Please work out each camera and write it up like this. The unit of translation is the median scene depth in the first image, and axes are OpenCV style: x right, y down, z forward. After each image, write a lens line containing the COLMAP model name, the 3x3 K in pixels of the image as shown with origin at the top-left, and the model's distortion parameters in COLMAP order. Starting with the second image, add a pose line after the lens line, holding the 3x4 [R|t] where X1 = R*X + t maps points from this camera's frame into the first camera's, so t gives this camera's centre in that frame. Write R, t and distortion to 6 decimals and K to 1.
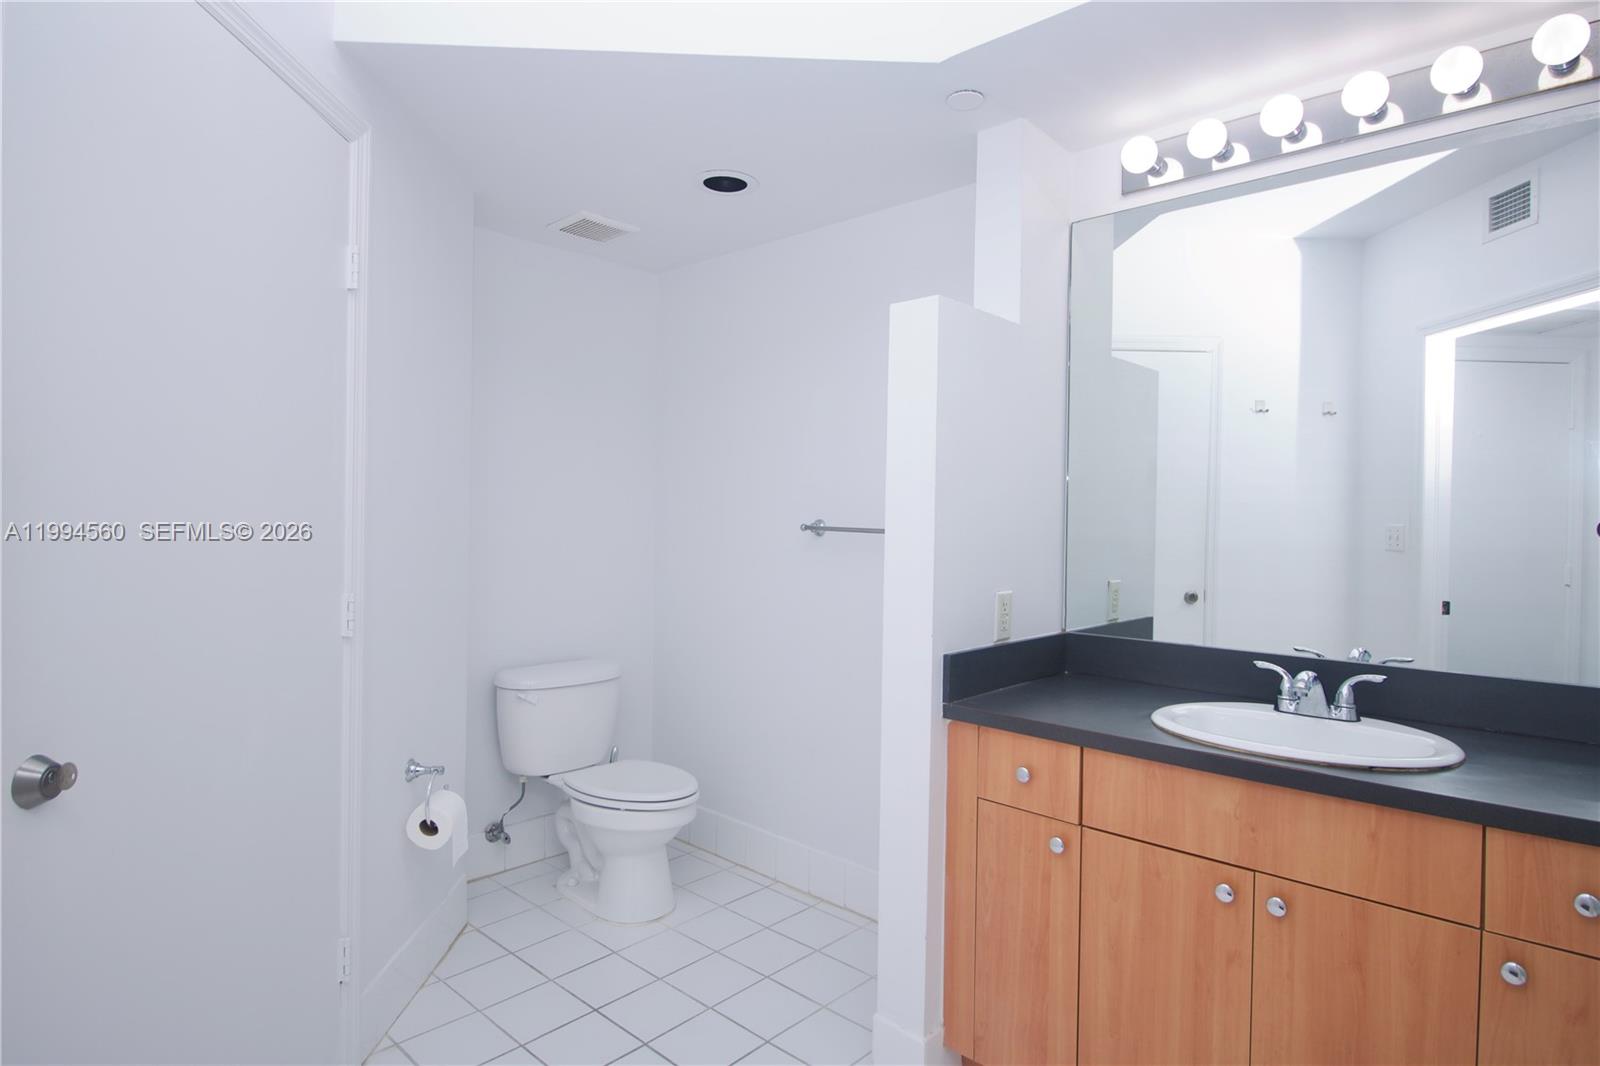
lens RADIAL K [[866.1, 0, 800.0], [0, 866.1, 533.0], [0, 0, 1]] dist [-0.000699, -0.000204]
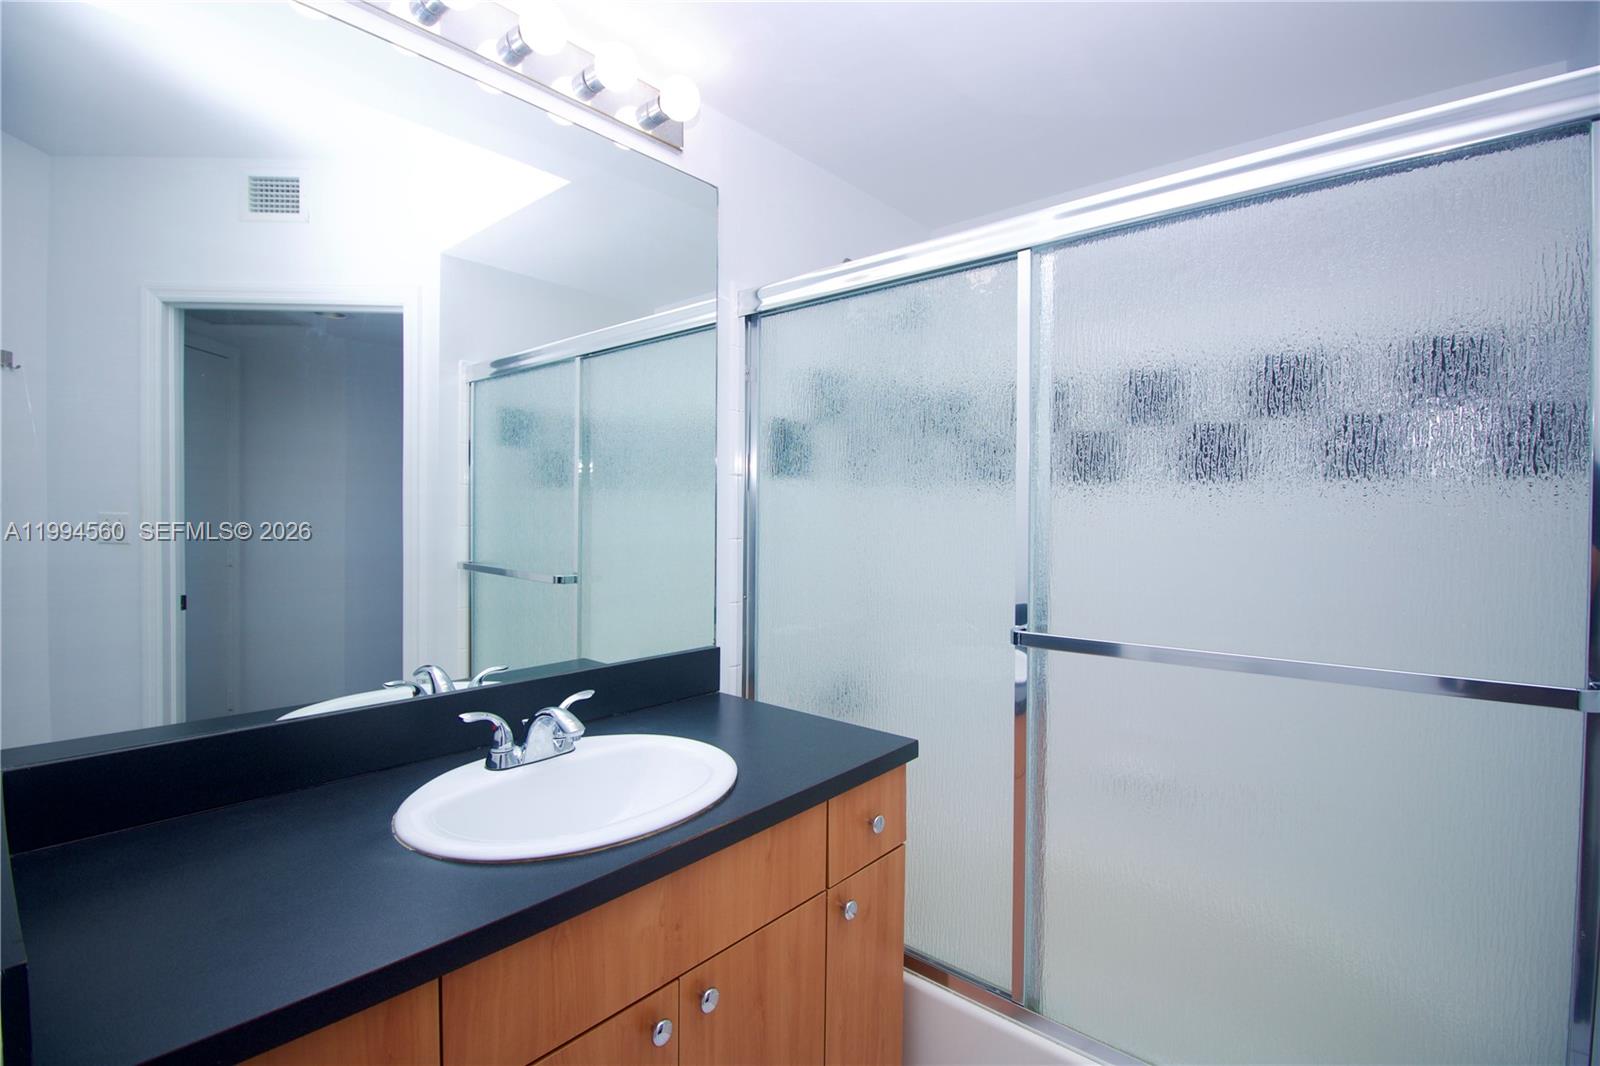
lens RADIAL K [[733.5, 0, 802.2], [0, 733.5, 528.0], [0, 0, 1]] dist [0.016412, -0.021967]
pose [[-0.038781, -0.033963, 0.998670, -0.129772], [0.004750, 0.999405, 0.034173, -0.038748], [-0.999236, 0.006069, -0.038596, 0.900209]]
